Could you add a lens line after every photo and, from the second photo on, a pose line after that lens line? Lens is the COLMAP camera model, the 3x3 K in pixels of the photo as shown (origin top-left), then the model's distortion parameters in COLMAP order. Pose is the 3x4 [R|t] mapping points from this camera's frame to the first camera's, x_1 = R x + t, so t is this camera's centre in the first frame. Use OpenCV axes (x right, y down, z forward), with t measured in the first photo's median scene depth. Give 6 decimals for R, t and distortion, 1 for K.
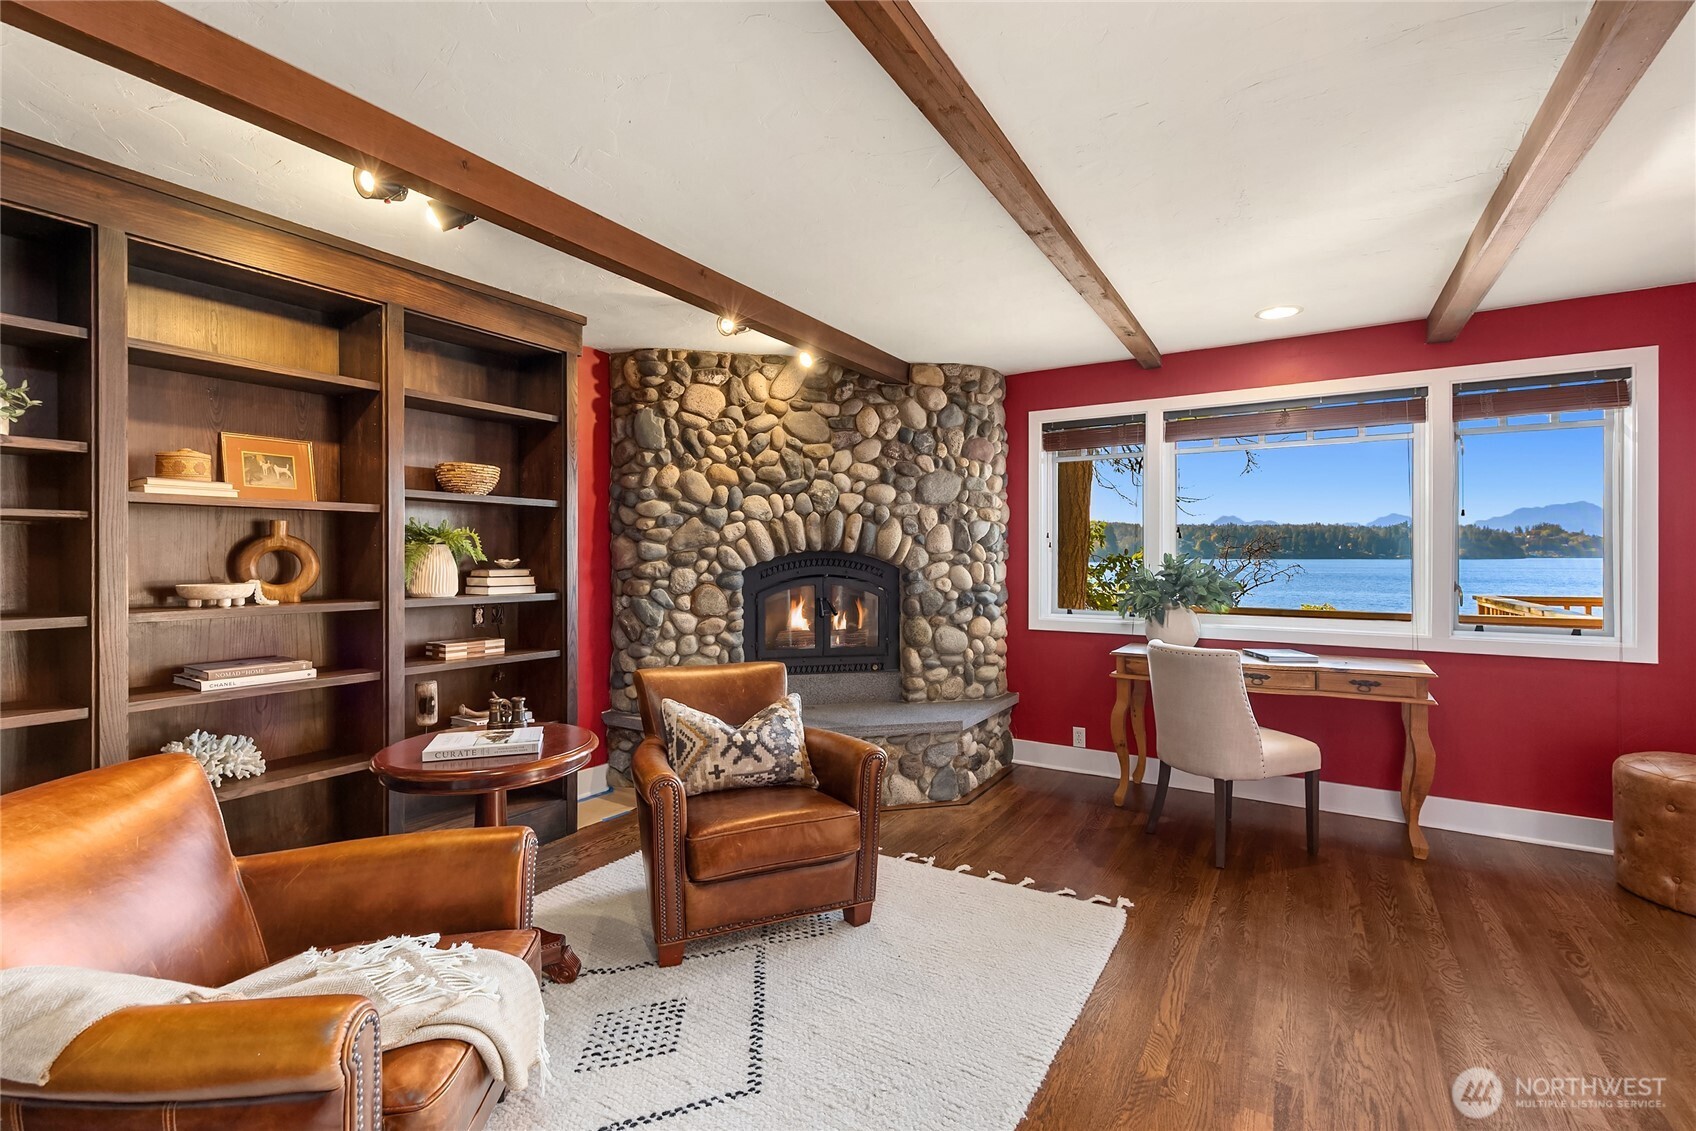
lens RADIAL K [[753.4, 0, 843.9], [0, 753.4, 556.3], [0, 0, 1]] dist [0.010042, 0.000283]
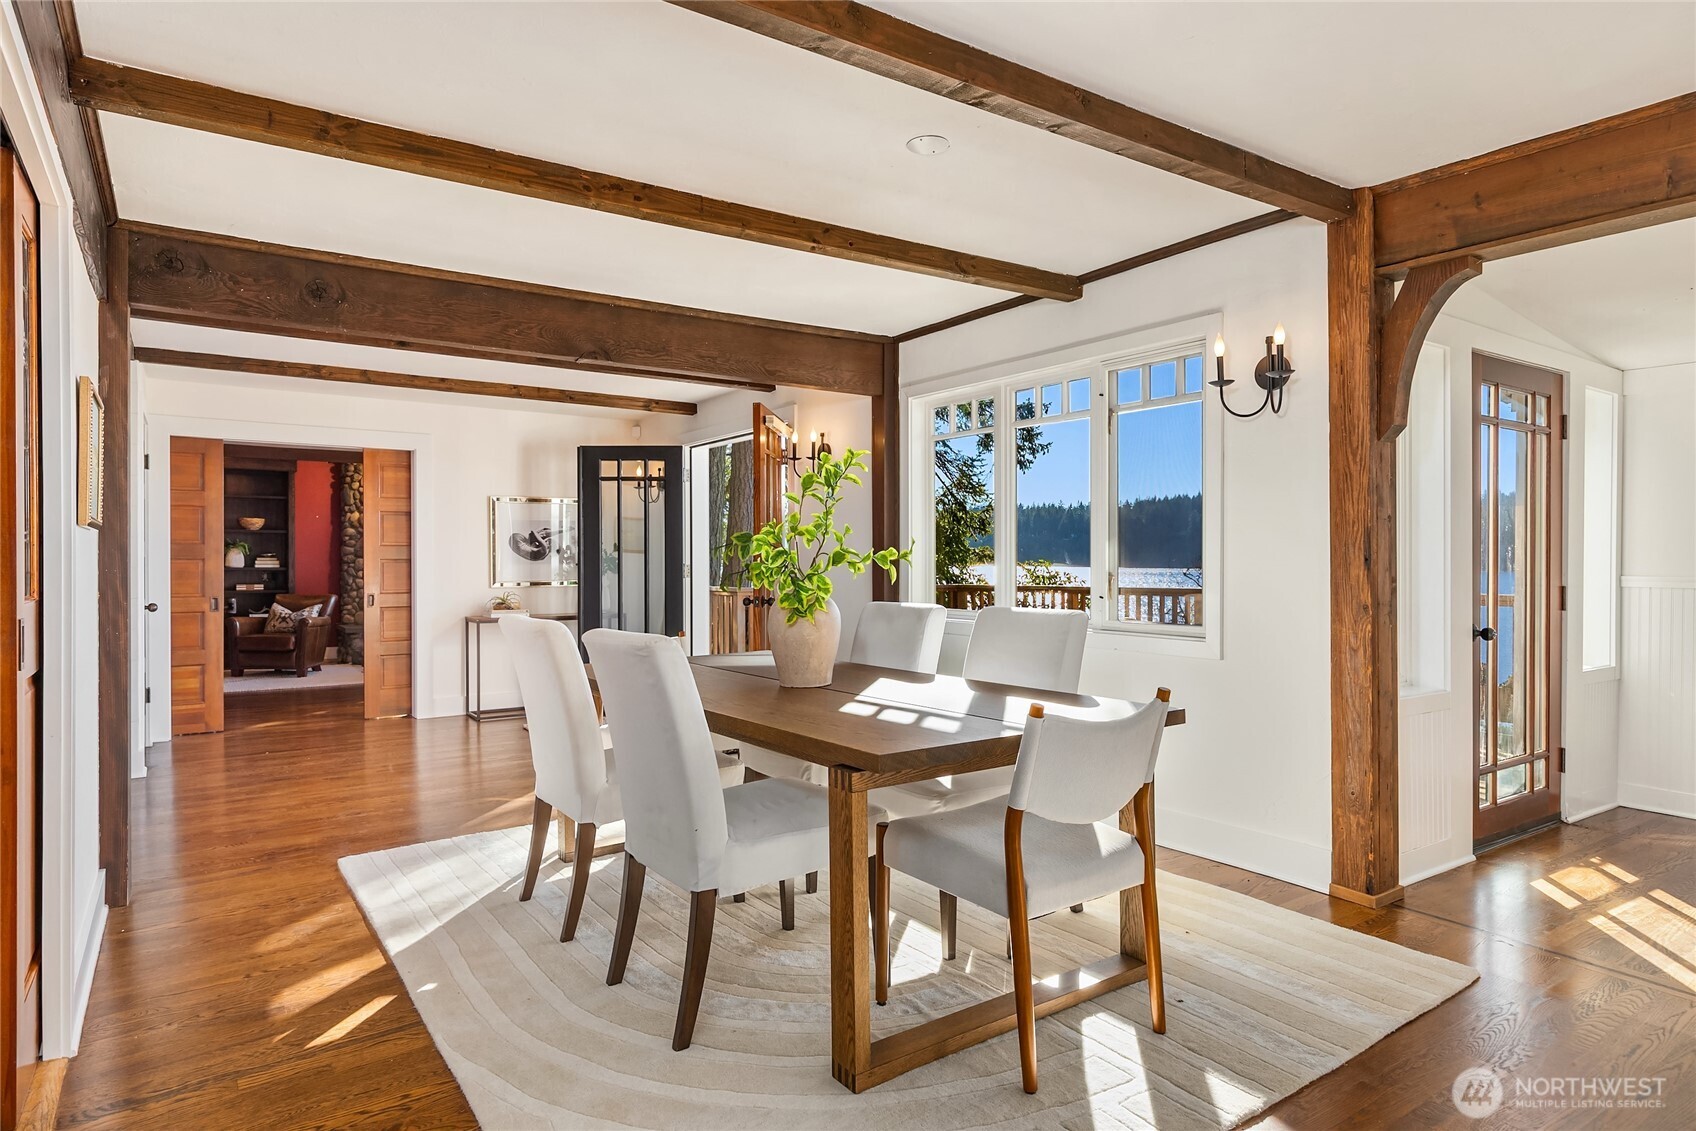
lens RADIAL K [[940.1, 0, 841.3], [0, 940.1, 569.6], [0, 0, 1]] dist [0.003275, 0.000152]
pose [[0.914940, 0.006441, -0.403539, 2.148005], [-0.002409, 0.999942, 0.010500, 0.016252], [0.403583, -0.008635, 0.914902, -0.934516]]
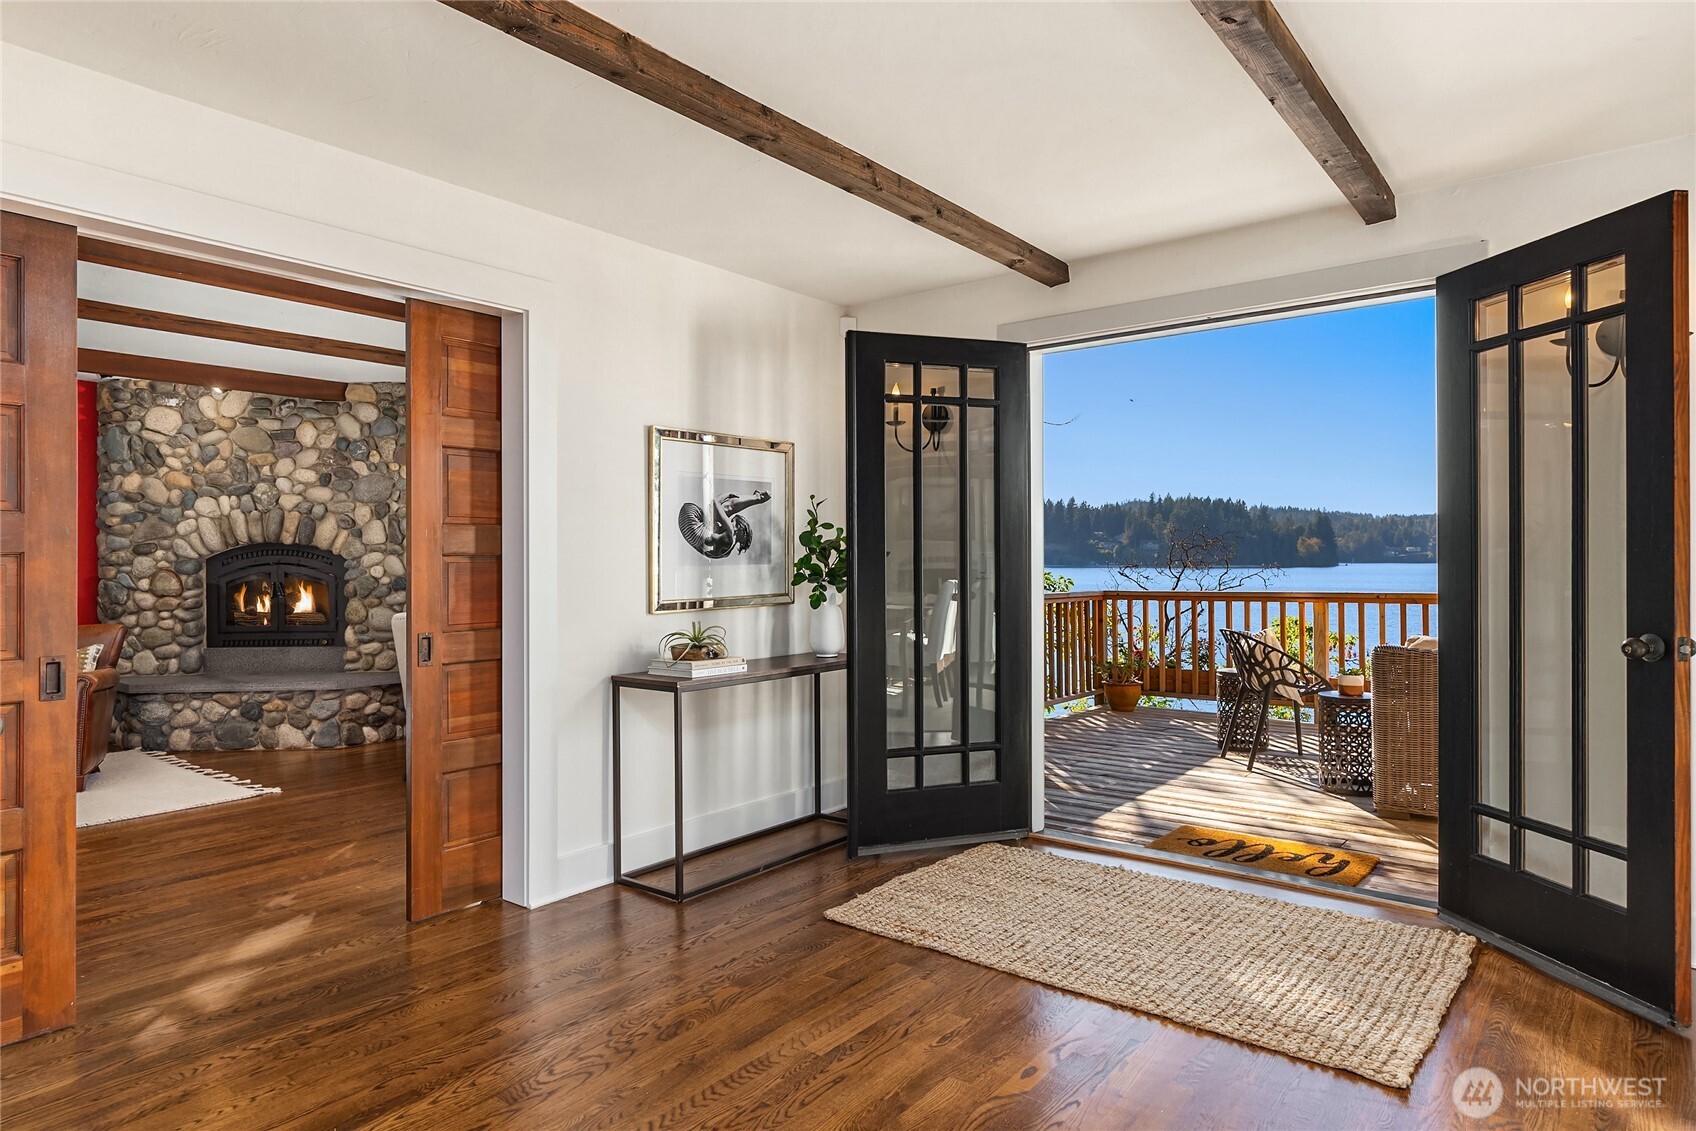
lens RADIAL K [[983.5, 0, 845.7], [0, 983.5, 566.0], [0, 0, 1]] dist [-0.001443, 0.000905]
pose [[0.992486, -0.000286, -0.122356, 1.108182], [0.001036, 0.999981, 0.006066, 0.021724], [0.122351, -0.006147, 0.992468, -0.452139]]
